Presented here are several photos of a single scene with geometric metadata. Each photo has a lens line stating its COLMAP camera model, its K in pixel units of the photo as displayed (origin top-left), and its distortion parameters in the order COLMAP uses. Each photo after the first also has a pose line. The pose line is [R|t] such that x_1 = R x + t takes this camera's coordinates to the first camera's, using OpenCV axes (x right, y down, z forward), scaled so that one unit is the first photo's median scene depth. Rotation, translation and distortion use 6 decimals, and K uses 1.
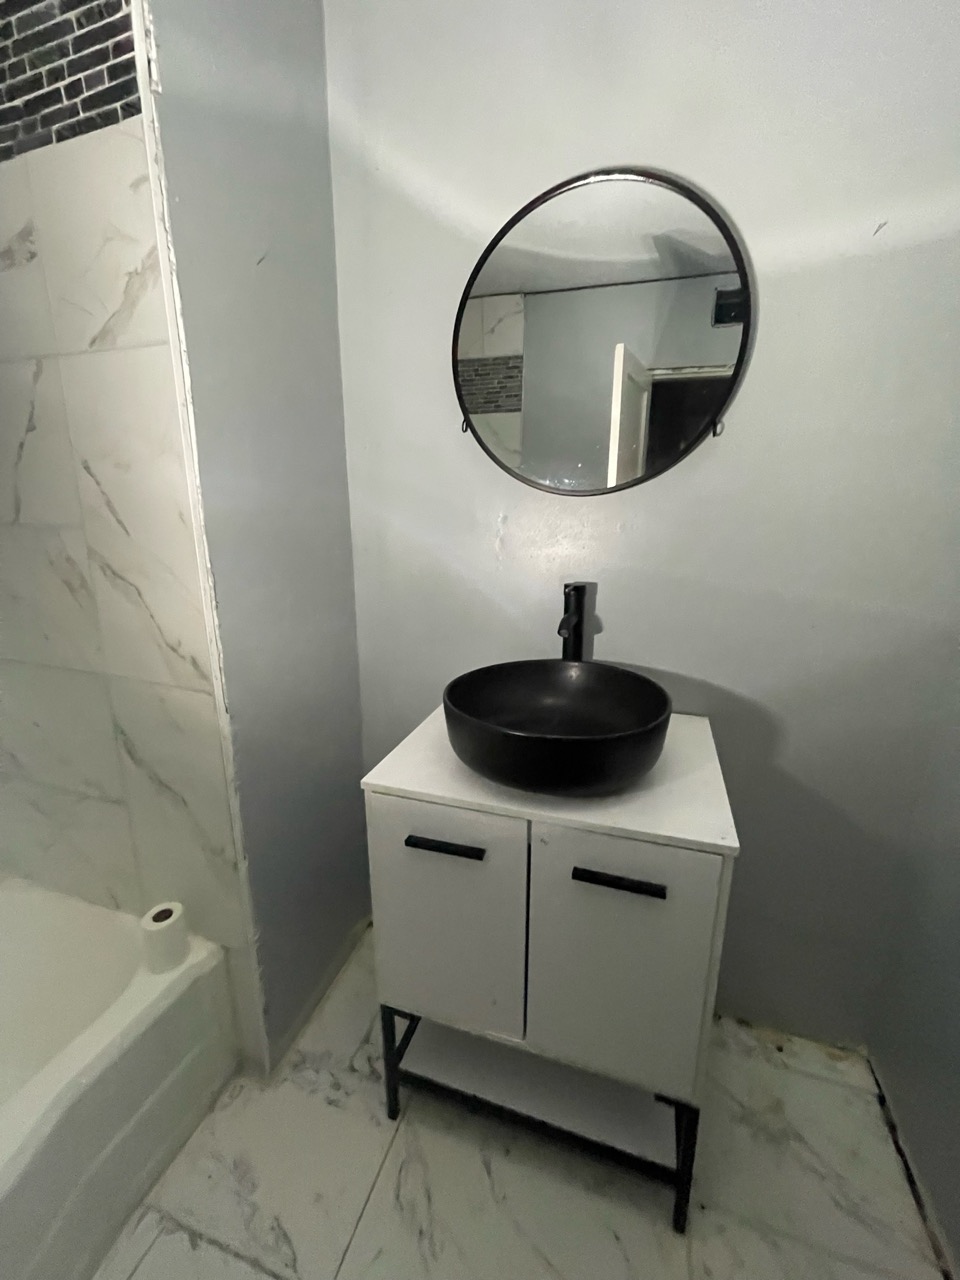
lens RADIAL K [[513.5, 0, 482.1], [0, 513.5, 639.6], [0, 0, 1]] dist [-0.004026, 0.001030]
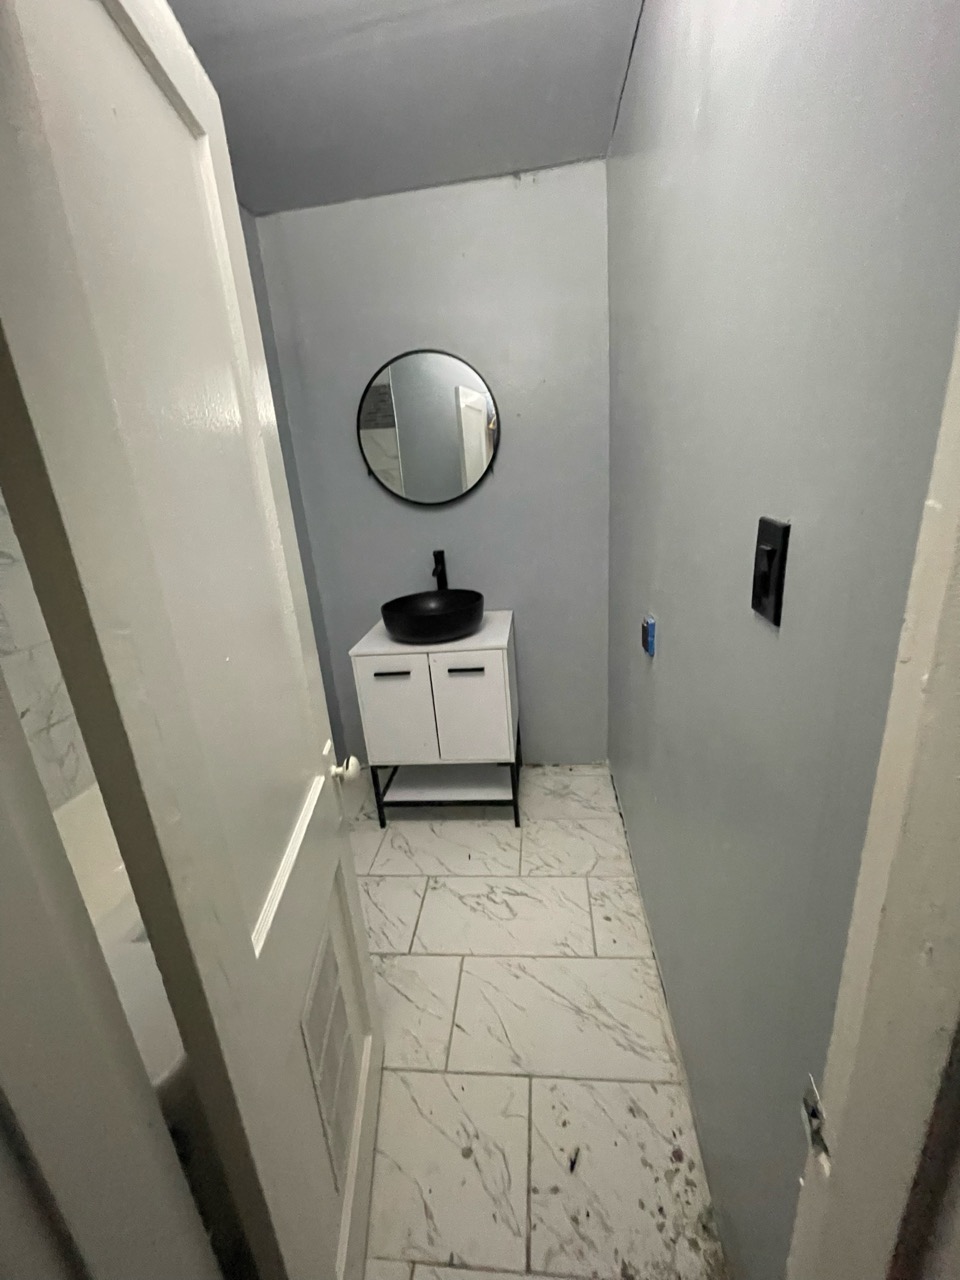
lens RADIAL K [[513.5, 0, 482.7], [0, 513.5, 635.2], [0, 0, 1]] dist [-0.004026, 0.001030]
pose [[0.972406, -0.138638, 0.187633, -0.068944], [0.129865, 0.989815, 0.058327, 0.128269], [-0.193808, -0.032350, 0.980506, -1.021923]]
